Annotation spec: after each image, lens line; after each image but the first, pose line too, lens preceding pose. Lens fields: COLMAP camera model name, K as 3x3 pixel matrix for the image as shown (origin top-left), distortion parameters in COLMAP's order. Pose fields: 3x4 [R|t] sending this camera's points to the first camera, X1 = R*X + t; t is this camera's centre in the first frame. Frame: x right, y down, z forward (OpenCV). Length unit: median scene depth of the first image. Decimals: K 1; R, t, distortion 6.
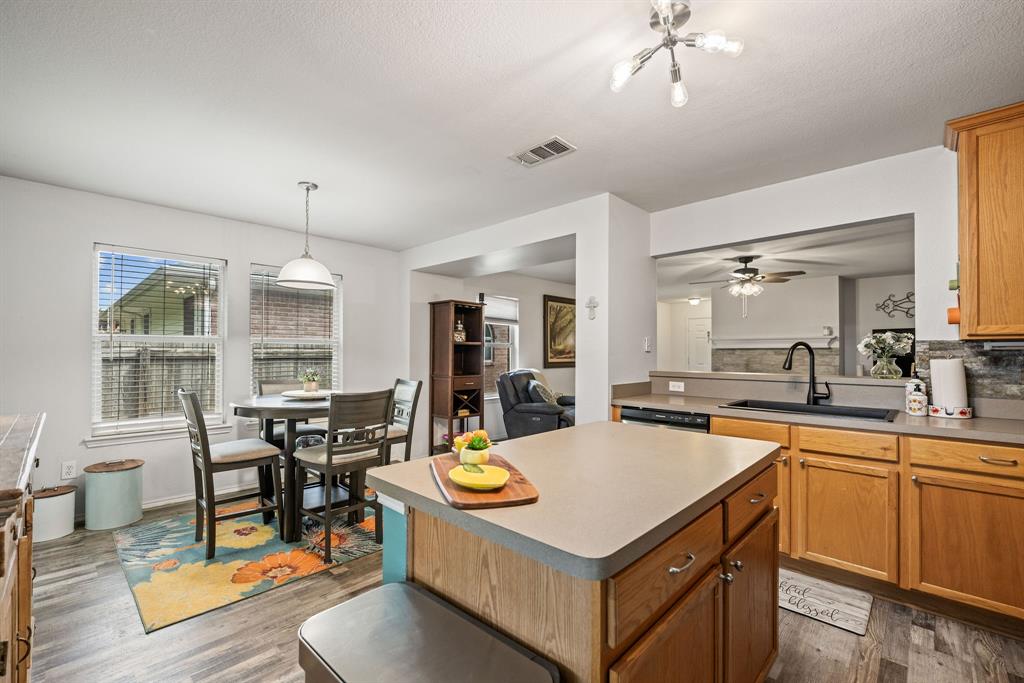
lens RADIAL K [[439.3, 0, 517.1], [0, 439.3, 345.5], [0, 0, 1]] dist [-0.000794, -0.002268]
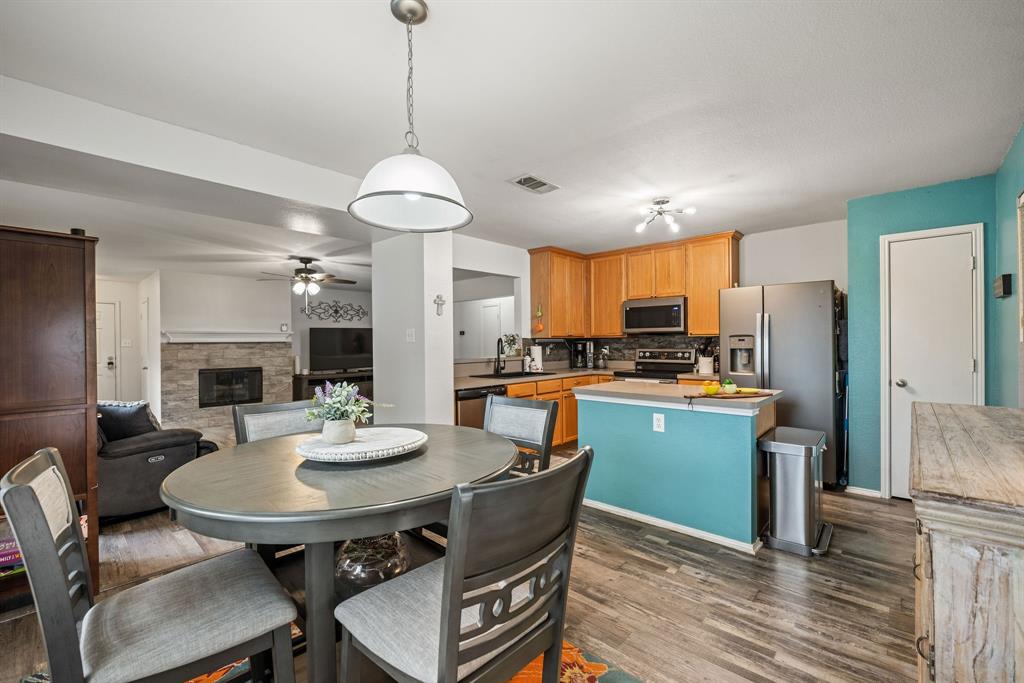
lens RADIAL K [[427.0, 0, 508.1], [0, 427.0, 344.0], [0, 0, 1]] dist [-0.005805, -0.003057]
pose [[-0.013380, -0.006007, 0.999892, -0.597883], [-0.003461, 0.999976, 0.005961, 0.002882], [-0.999904, -0.003381, -0.013401, 0.566595]]
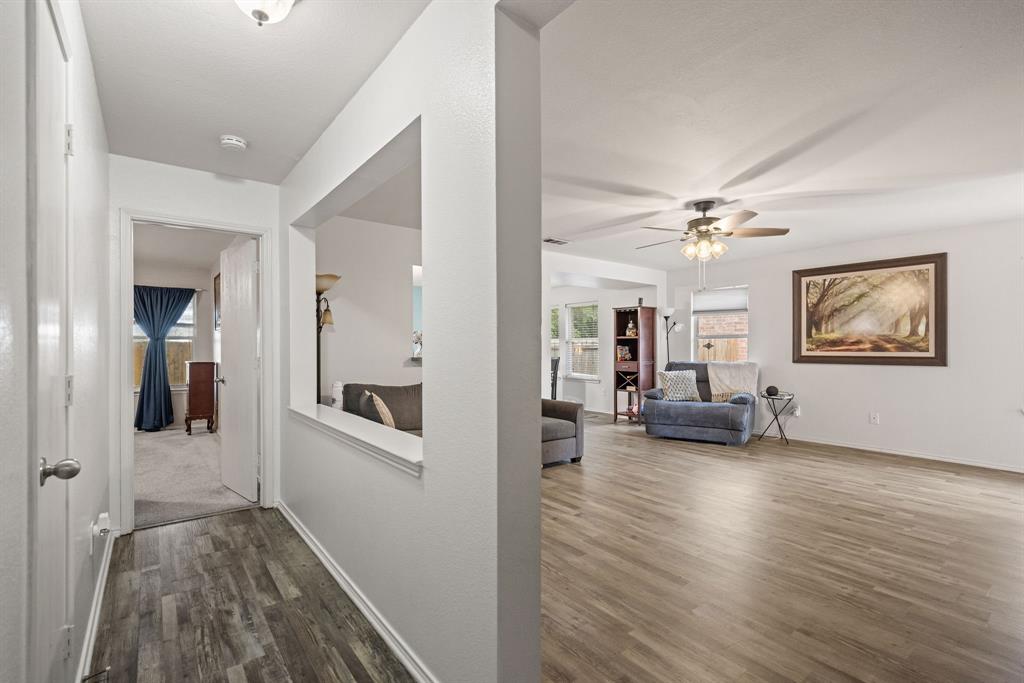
lens RADIAL K [[467.7, 0, 507.1], [0, 467.7, 345.6], [0, 0, 1]] dist [-0.014658, -0.000083]
pose [[-0.156375, -0.006396, -0.987677, 1.420519], [0.015539, 0.999839, -0.008935, 0.028800], [0.987575, -0.016745, -0.156251, 0.890959]]
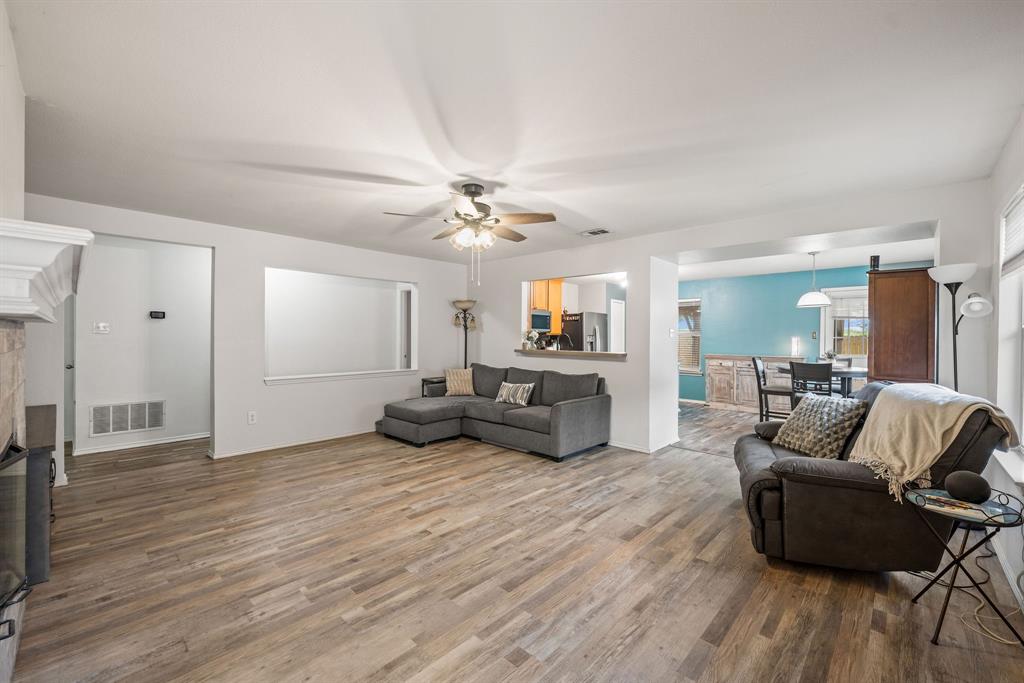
lens RADIAL K [[427.0, 0, 523.1], [0, 427.0, 337.9], [0, 0, 1]] dist [-0.005805, -0.003057]
pose [[-0.999708, -0.010534, -0.021750, 0.509654], [-0.010295, 0.999885, -0.011097, 0.021805], [0.021864, -0.010870, -0.999702, 1.765385]]
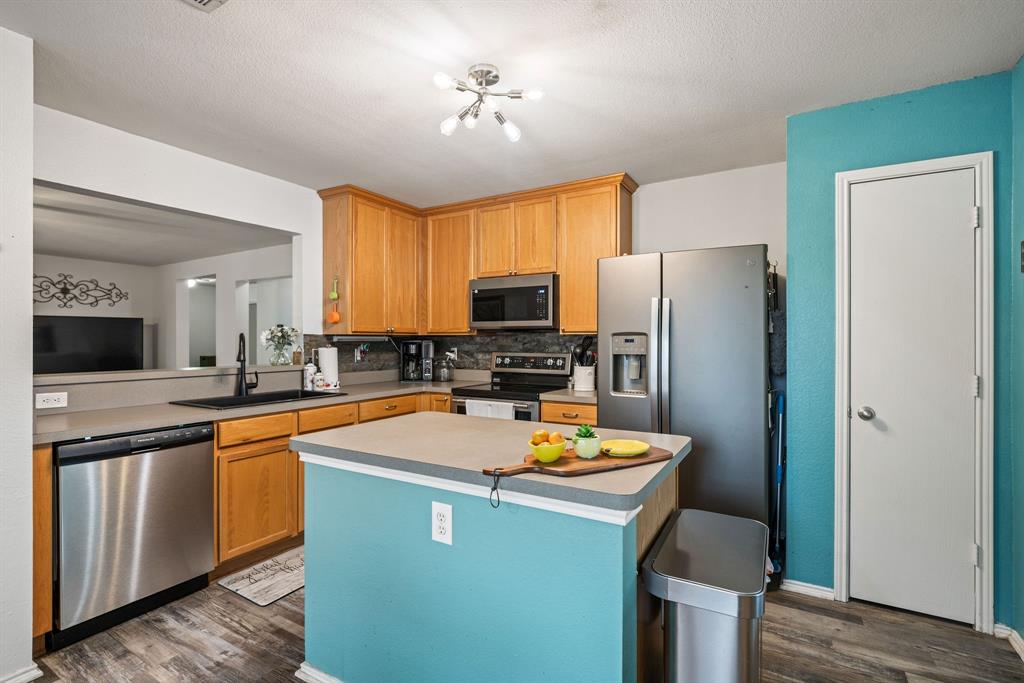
lens RADIAL K [[474.2, 0, 507.8], [0, 474.2, 342.2], [0, 0, 1]] dist [-0.000489, -0.002606]
pose [[-0.222603, -0.004694, 0.974898, -0.306933], [-0.012766, 0.999917, 0.001899, 0.001230], [-0.974826, -0.012023, -0.222644, 0.377022]]
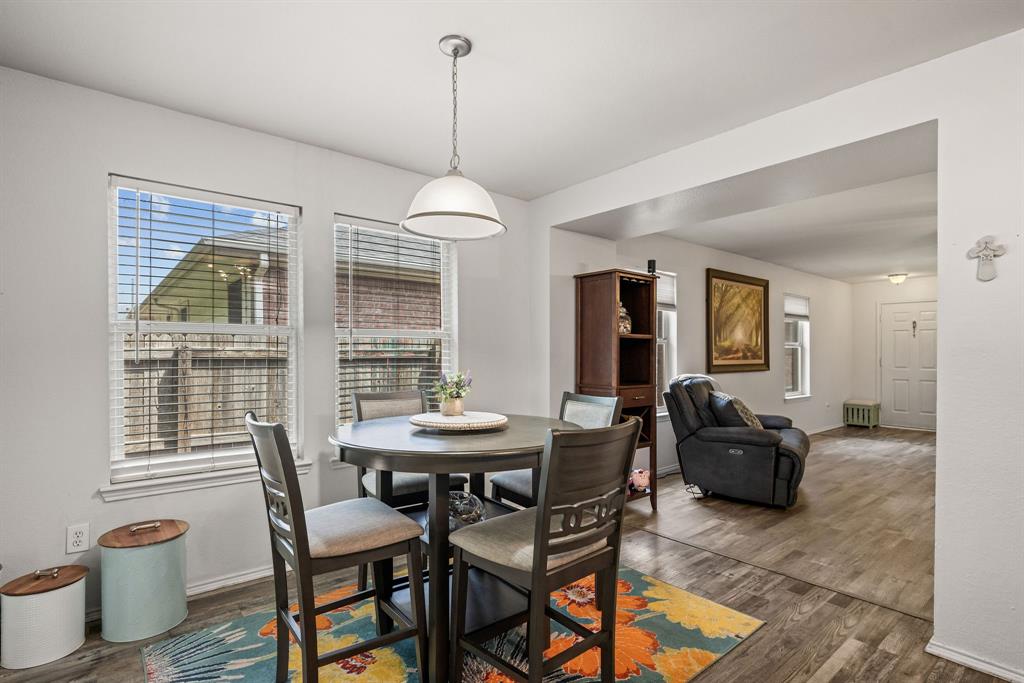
lens RADIAL K [[511.3, 0, 523.2], [0, 511.3, 353.5], [0, 0, 1]] dist [-0.003722, 0.001192]
pose [[0.993690, -0.004071, -0.112091, -0.201366], [0.005699, 0.999883, 0.014202, 0.009182], [0.112020, -0.014751, 0.993596, 0.228885]]
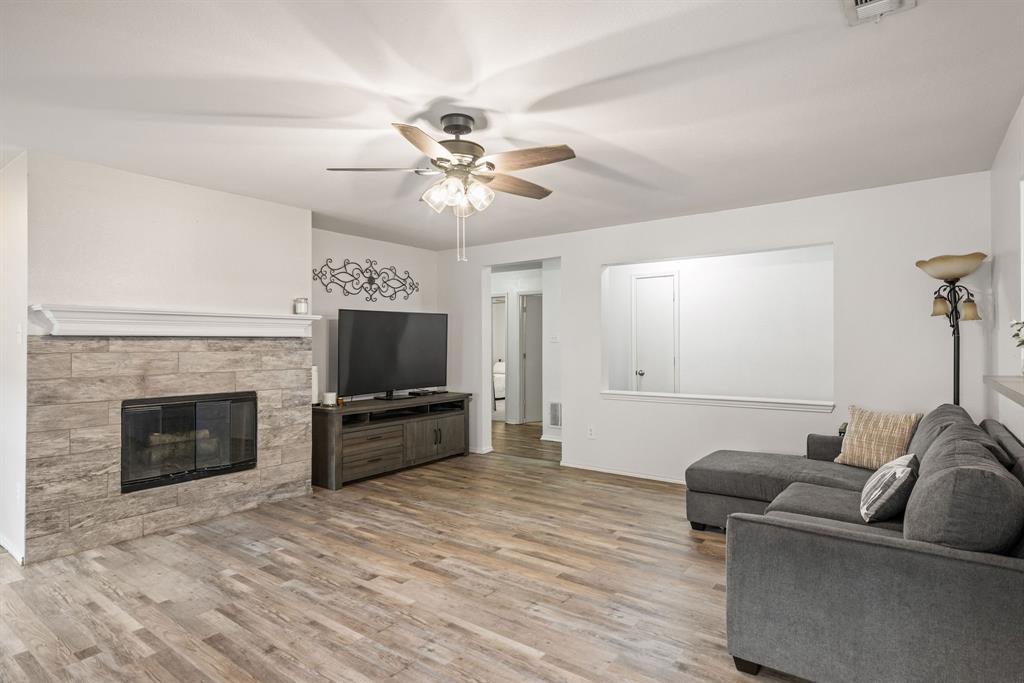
lens RADIAL K [[539.7, 0, 497.1], [0, 539.7, 340.0], [0, 0, 1]] dist [0.003616, -0.003049]
pose [[-0.105266, 0.004719, 0.994433, 0.011839], [-0.010597, 0.999927, -0.005866, 0.014311], [-0.994388, -0.011156, -0.105208, 1.120704]]
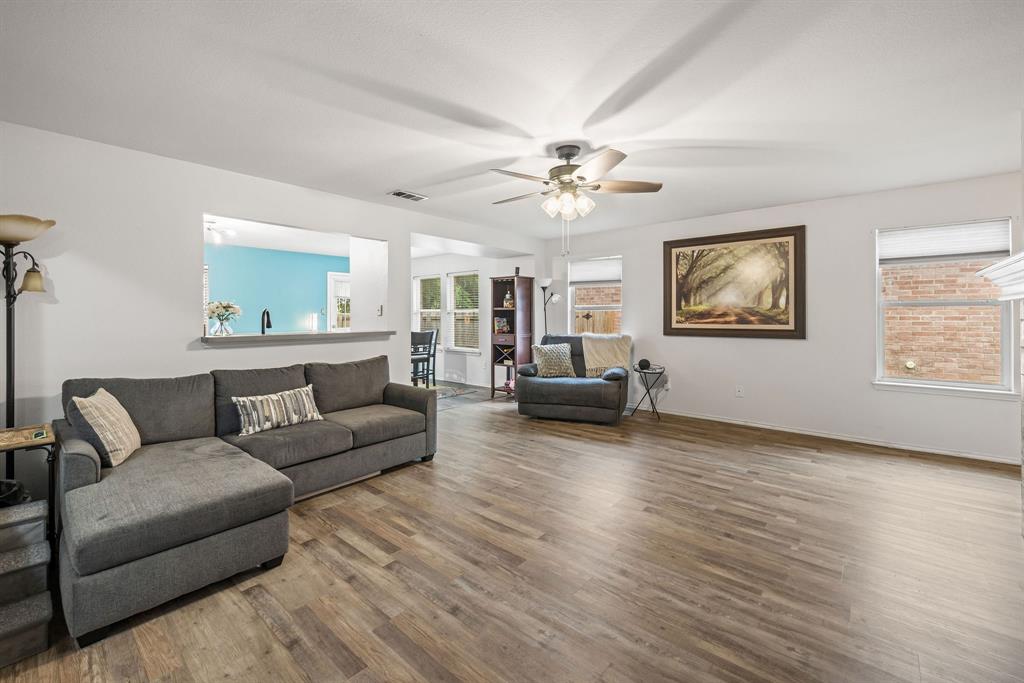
lens RADIAL K [[427.0, 0, 509.7], [0, 427.0, 315.1], [0, 0, 1]] dist [-0.005805, -0.003057]
pose [[0.052268, -0.002558, -0.998630, 1.174558], [0.018504, 0.999828, -0.001592, 0.016965], [0.998462, -0.018396, 0.052306, 0.987104]]
